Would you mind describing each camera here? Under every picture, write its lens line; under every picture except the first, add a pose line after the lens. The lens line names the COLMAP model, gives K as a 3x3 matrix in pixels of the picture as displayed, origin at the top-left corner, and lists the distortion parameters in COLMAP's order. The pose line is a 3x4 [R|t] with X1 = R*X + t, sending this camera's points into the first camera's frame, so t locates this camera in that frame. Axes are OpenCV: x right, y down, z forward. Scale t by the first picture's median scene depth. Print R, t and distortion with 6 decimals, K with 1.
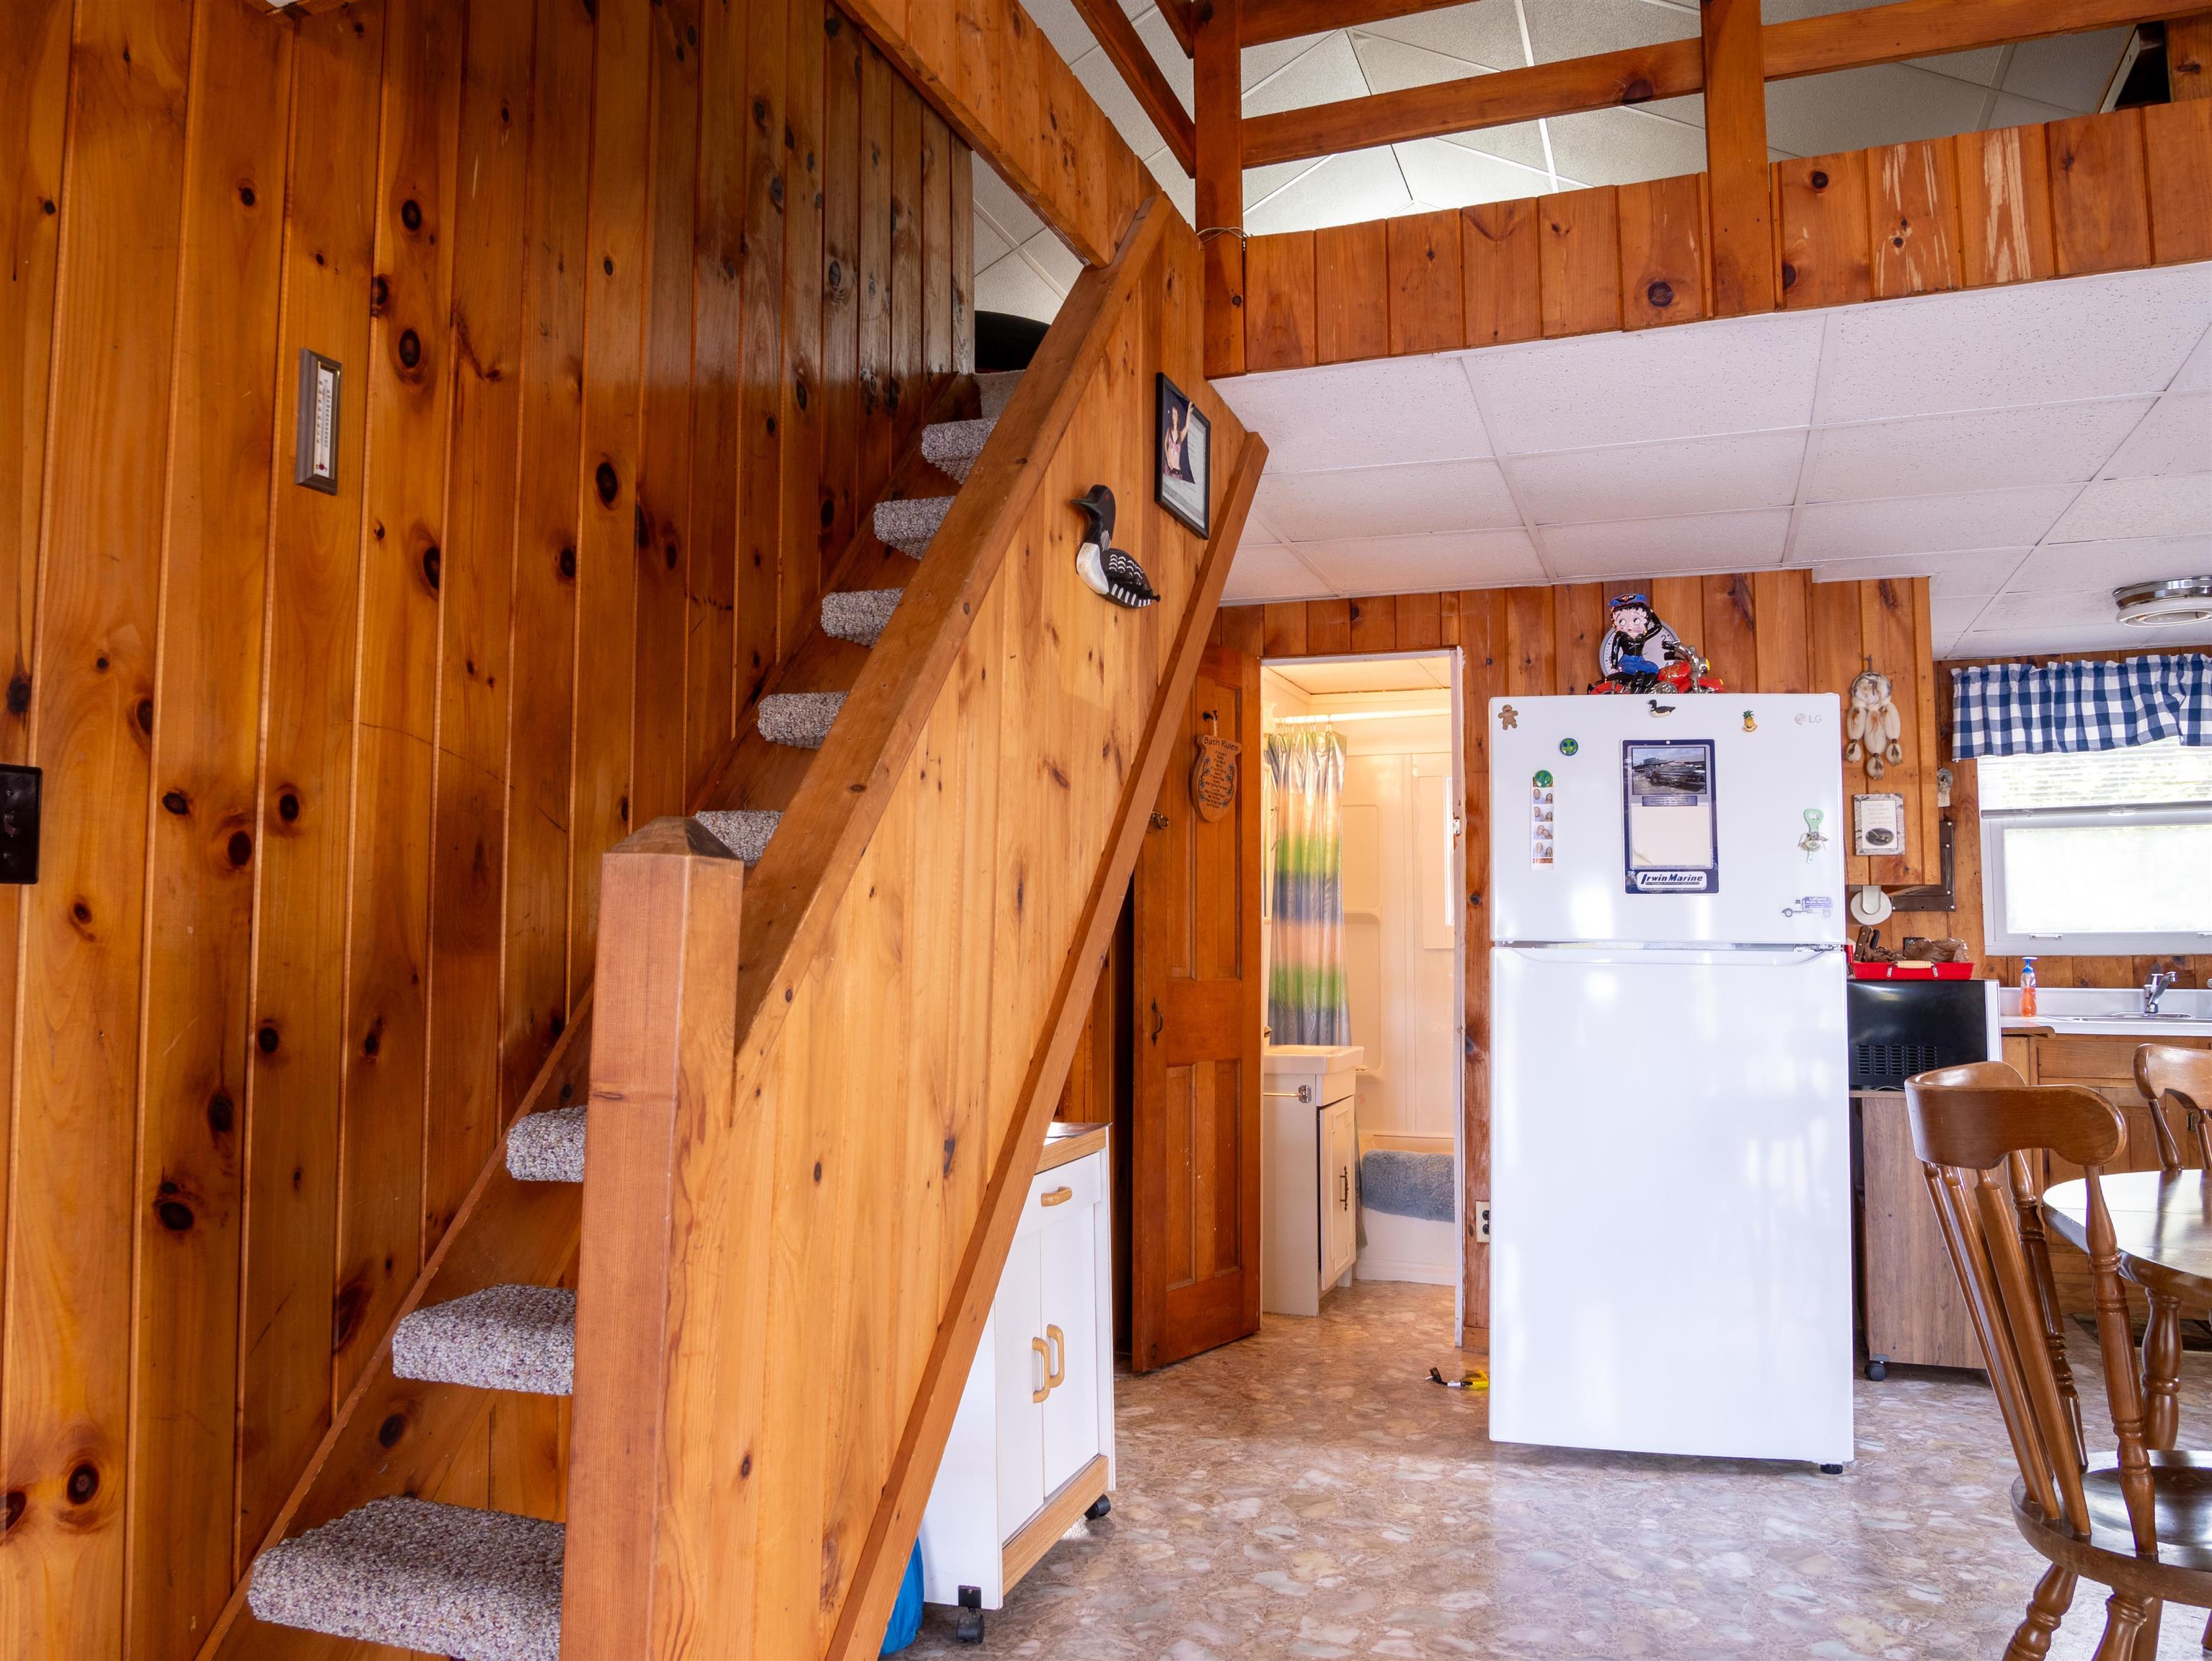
lens RADIAL K [[1598.6, 0, 1112.5], [0, 1598.6, 831.8], [0, 0, 1]] dist [-0.055262, 0.024647]
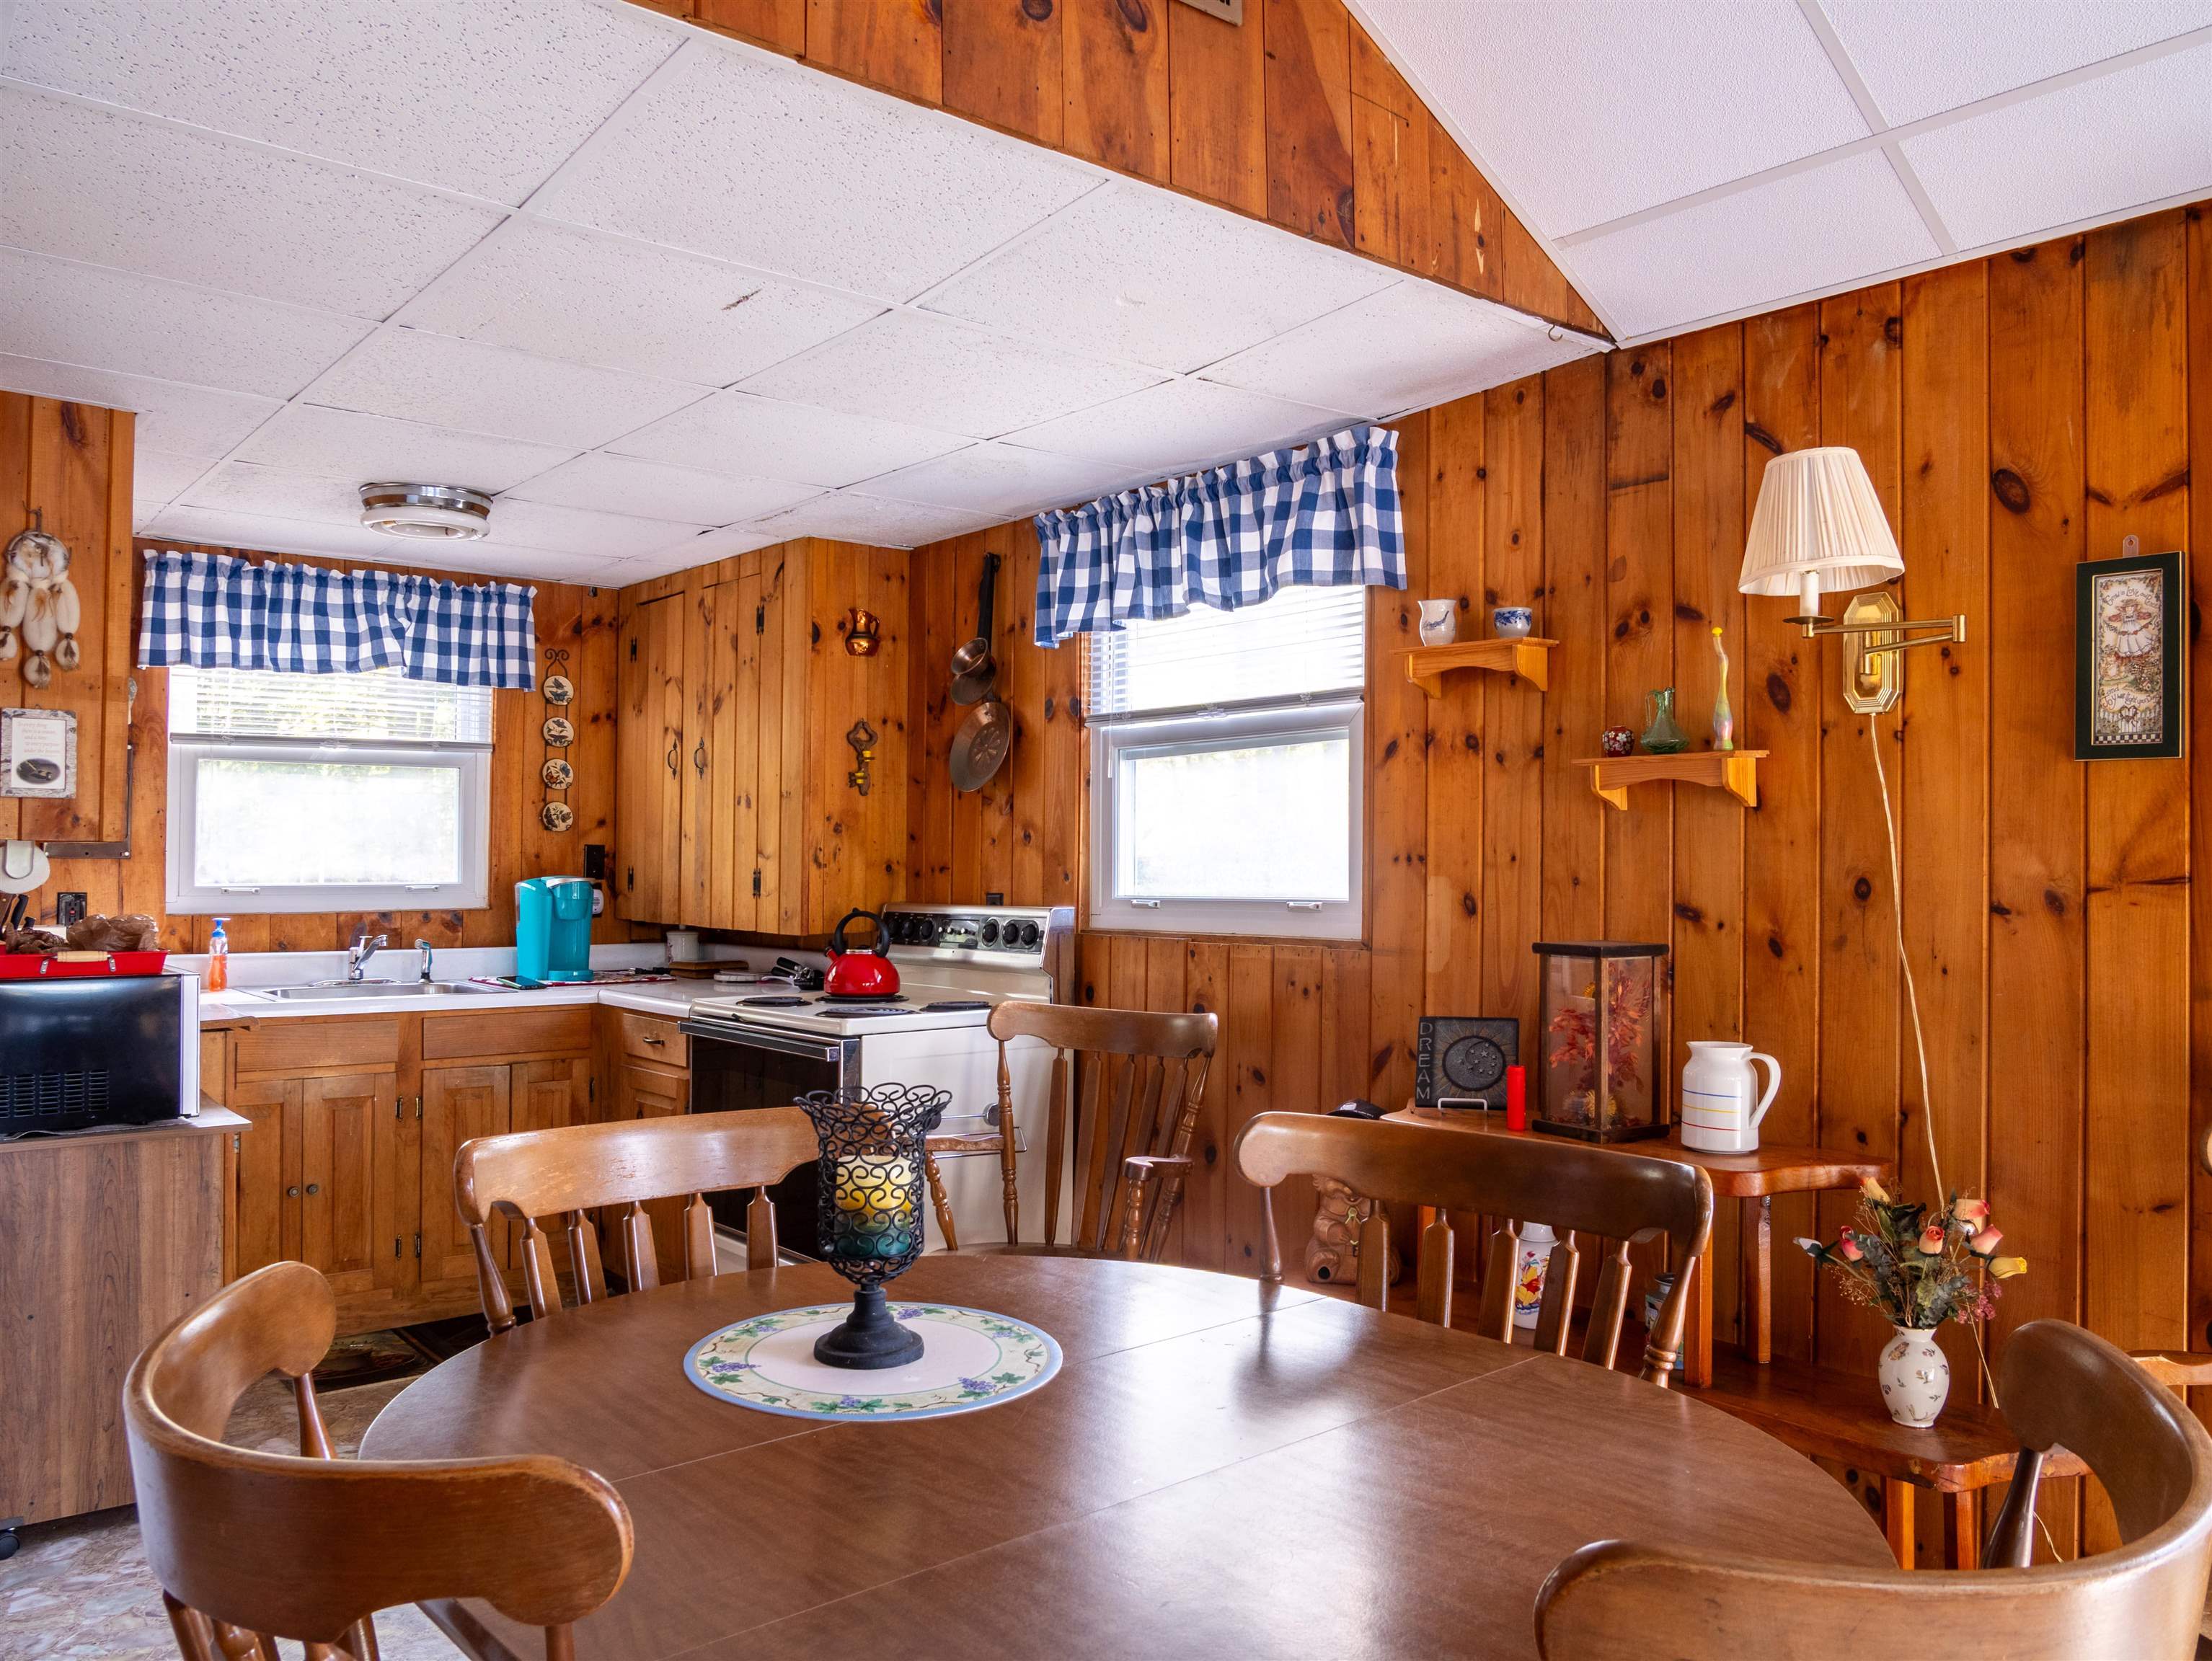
lens RADIAL K [[1598.6, 0, 1104.9], [0, 1598.6, 832.6], [0, 0, 1]] dist [-0.055262, 0.024647]
pose [[0.486845, 0.016276, 0.873337, 0.169544], [-0.072292, 0.997147, 0.021716, -0.028216], [-0.870492, -0.073707, 0.486633, 0.382124]]
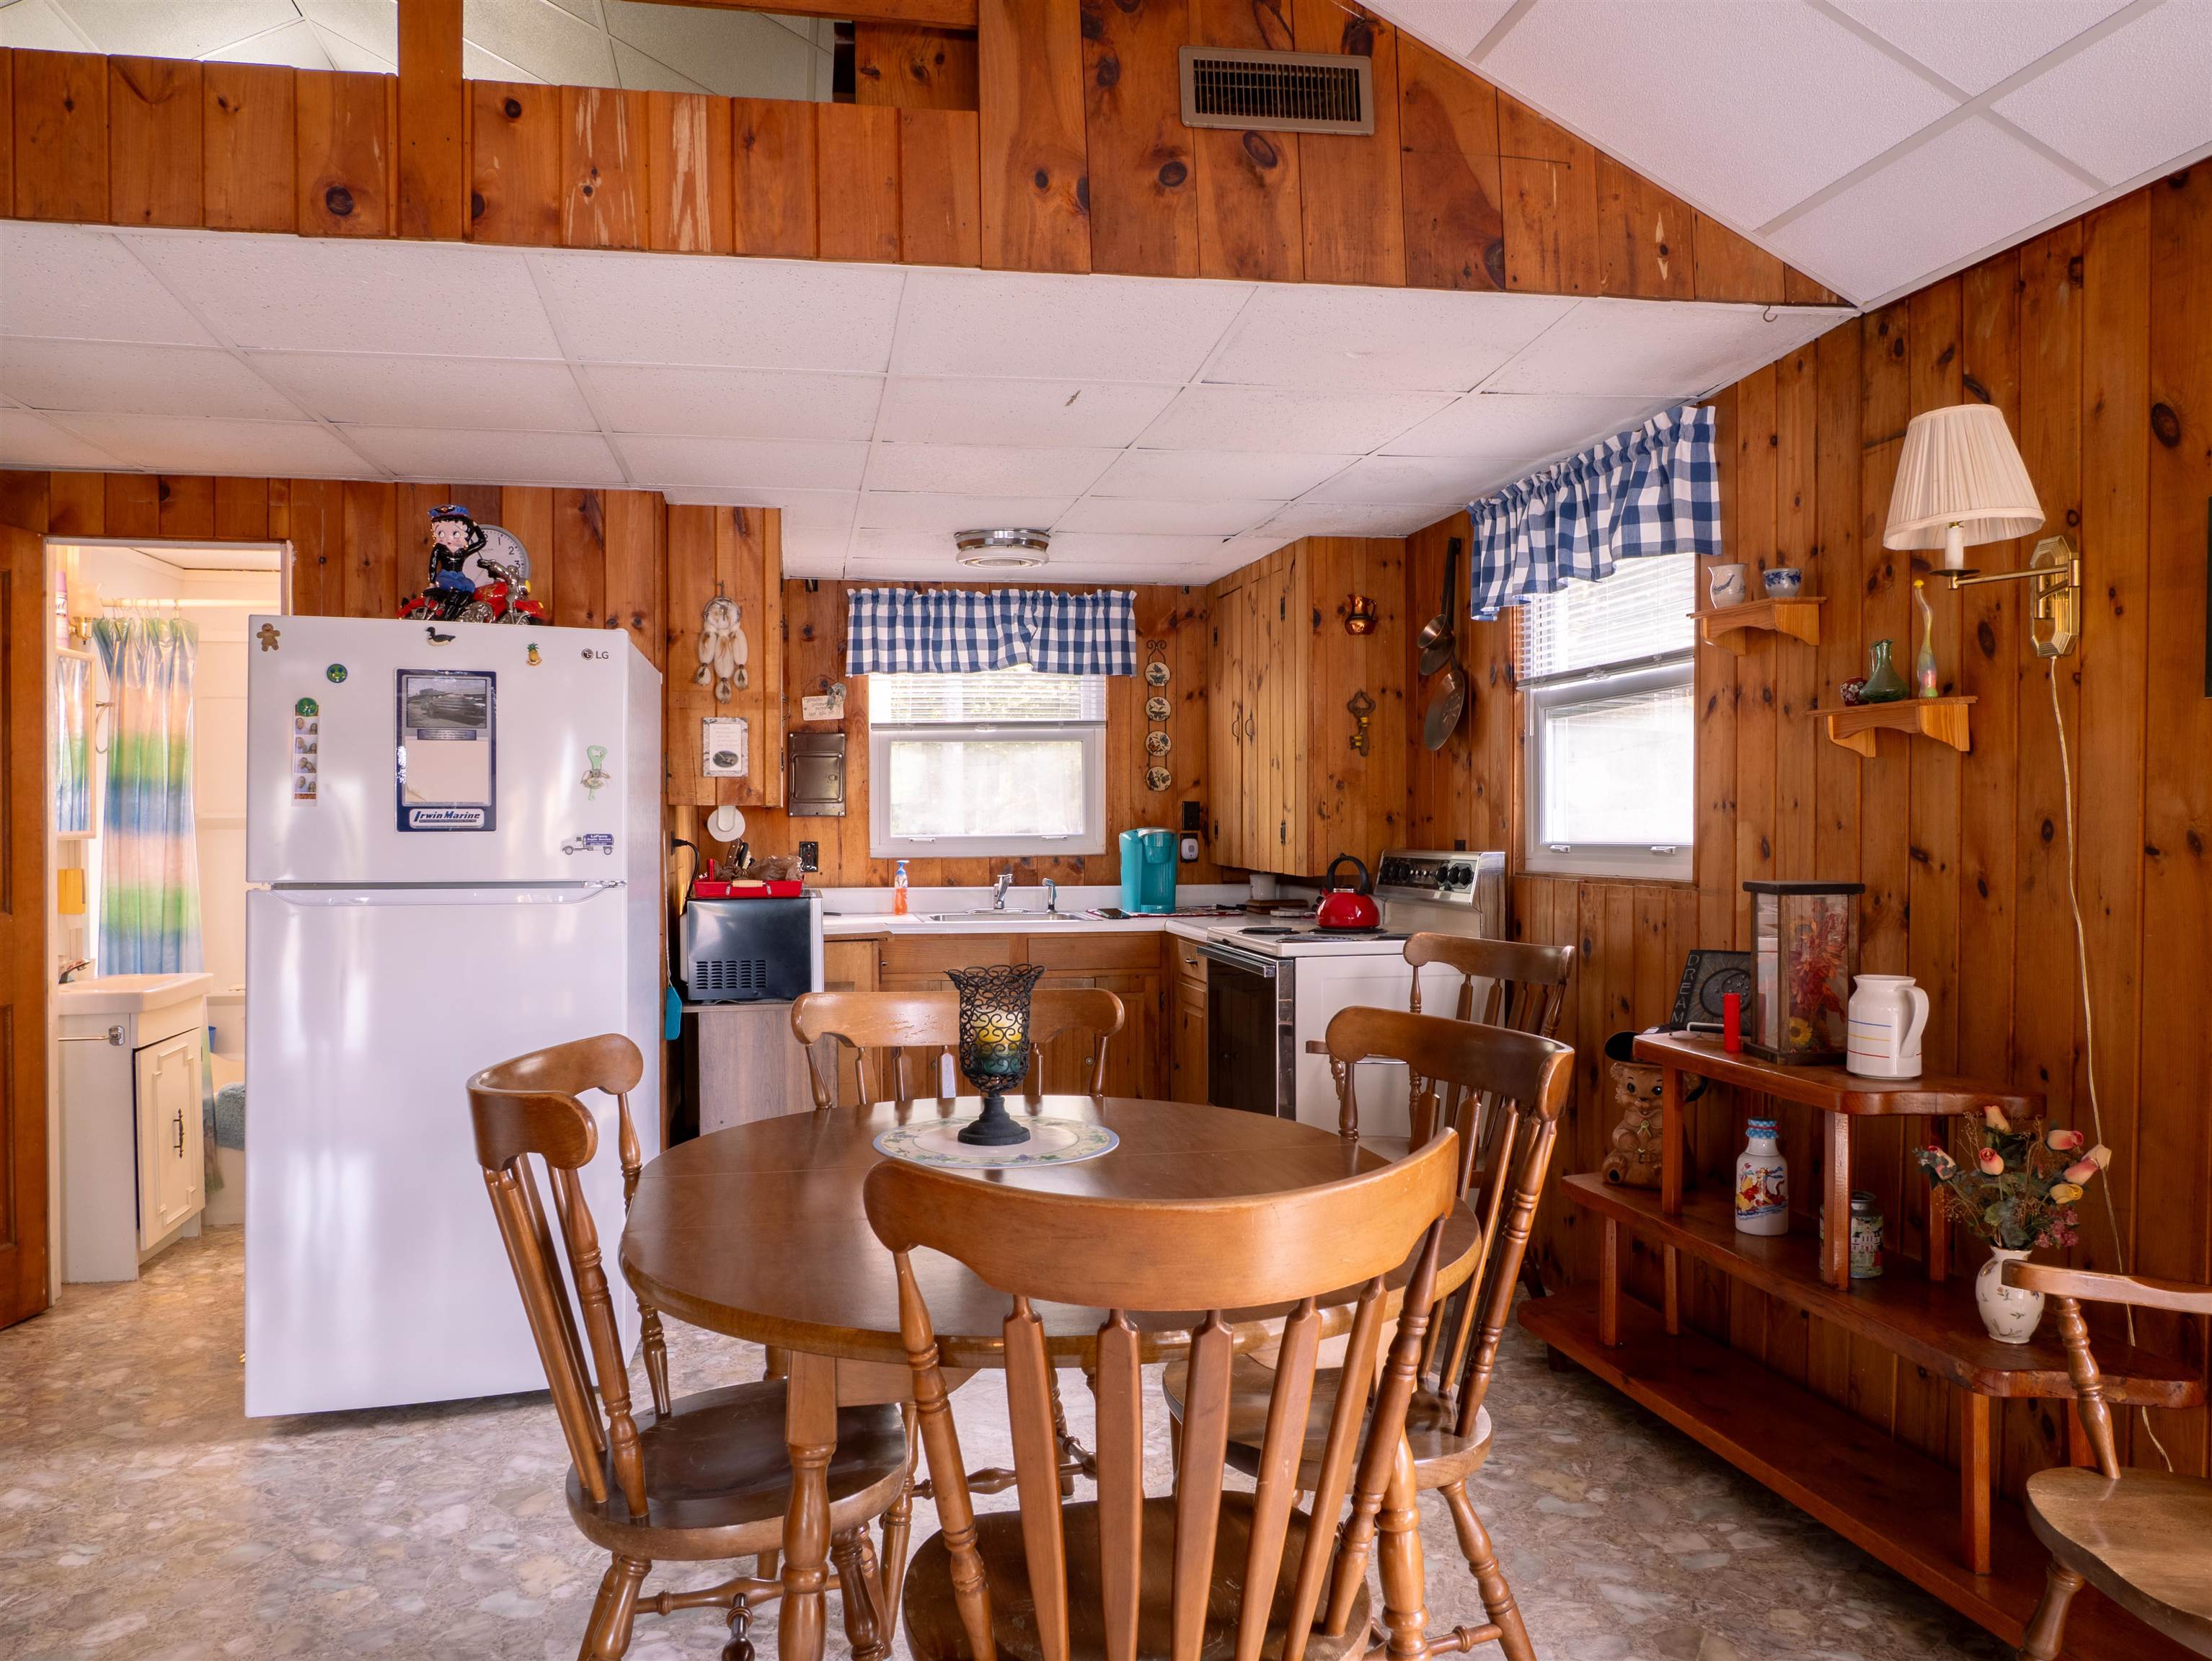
lens RADIAL K [[1598.6, 0, 1105.9], [0, 1598.6, 828.6], [0, 0, 1]] dist [-0.055262, 0.024647]
pose [[0.851879, -0.011504, 0.523611, 0.226077], [-0.033453, 0.996522, 0.076320, -0.058883], [-0.522668, -0.082532, 0.848532, -0.026490]]
